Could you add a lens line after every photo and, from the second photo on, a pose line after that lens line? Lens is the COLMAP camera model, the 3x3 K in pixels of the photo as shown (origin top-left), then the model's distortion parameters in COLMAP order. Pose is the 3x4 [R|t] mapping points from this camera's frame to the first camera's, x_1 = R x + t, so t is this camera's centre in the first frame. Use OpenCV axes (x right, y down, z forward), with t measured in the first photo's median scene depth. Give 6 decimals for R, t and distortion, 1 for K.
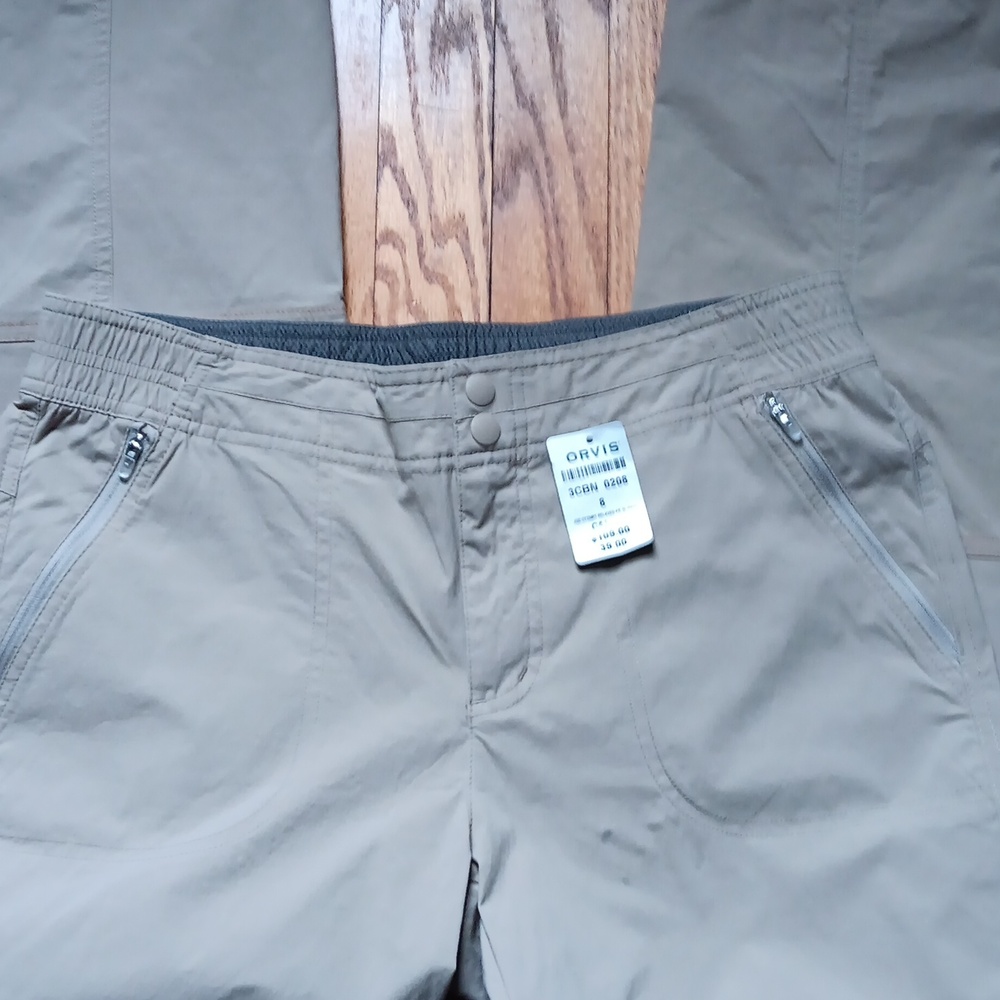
lens RADIAL K [[1727.8, 0, 524.6], [0, 1727.8, 485.4], [0, 0, 1]] dist [0.111636, 0.000000]
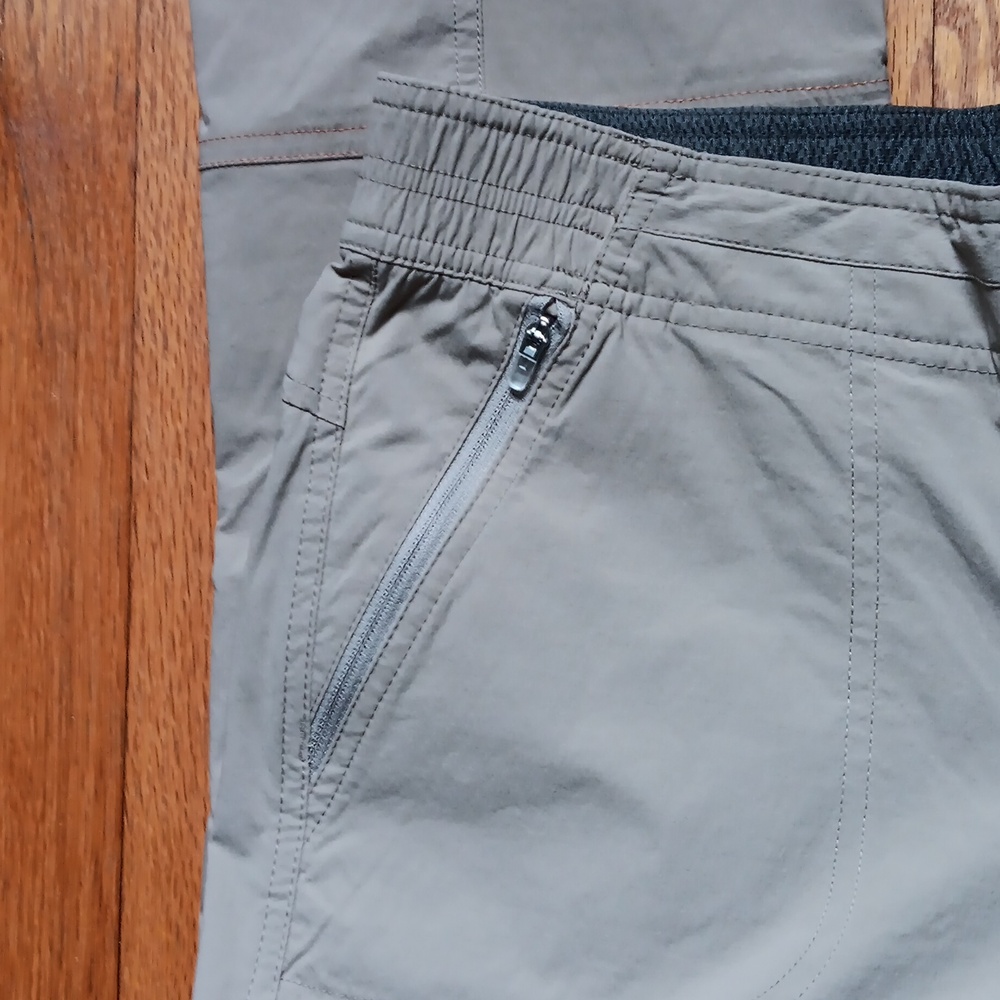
lens RADIAL K [[1727.8, 0, 501.8], [0, 1727.8, 498.4], [0, 0, 1]] dist [0.111636, 0.000000]
pose [[0.992961, -0.005146, -0.118333, -0.166721], [0.021589, 0.990183, 0.138100, -0.049546], [0.116460, -0.139683, 0.983324, 0.416360]]
